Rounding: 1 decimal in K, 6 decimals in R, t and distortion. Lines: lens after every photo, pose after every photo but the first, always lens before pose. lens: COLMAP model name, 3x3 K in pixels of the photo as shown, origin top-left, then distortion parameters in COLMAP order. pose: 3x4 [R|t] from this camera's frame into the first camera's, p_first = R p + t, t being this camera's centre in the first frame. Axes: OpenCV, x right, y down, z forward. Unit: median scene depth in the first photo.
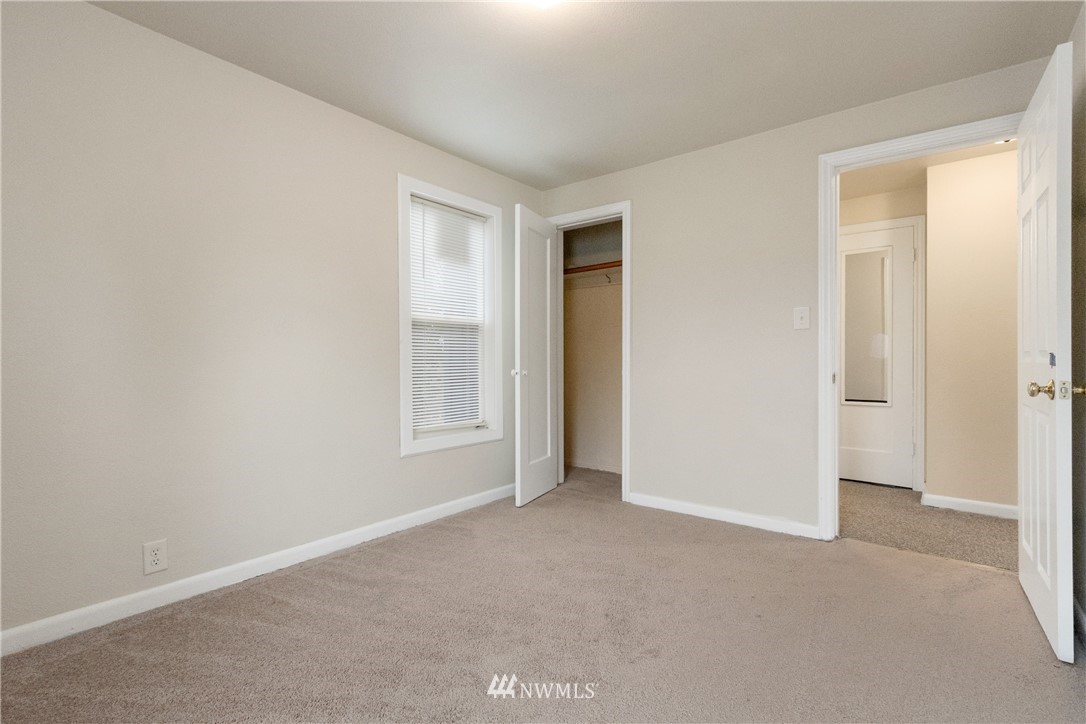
lens RADIAL K [[530.9, 0, 527.4], [0, 530.9, 365.0], [0, 0, 1]] dist [0.004062, -0.003952]
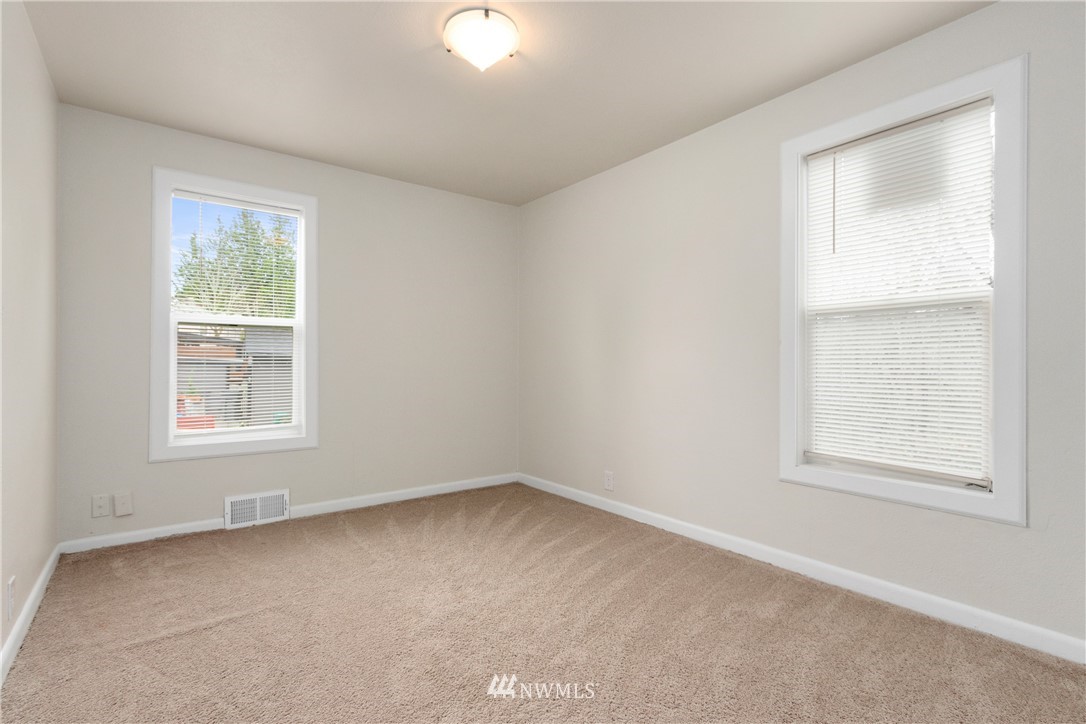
lens RADIAL K [[530.9, 0, 527.4], [0, 530.9, 365.0], [0, 0, 1]] dist [0.004062, -0.003952]
pose [[-0.302188, -0.002125, -0.953246, 0.696480], [-0.007553, 0.999971, 0.000166, -0.004068], [0.953219, 0.007250, -0.302195, 0.891205]]
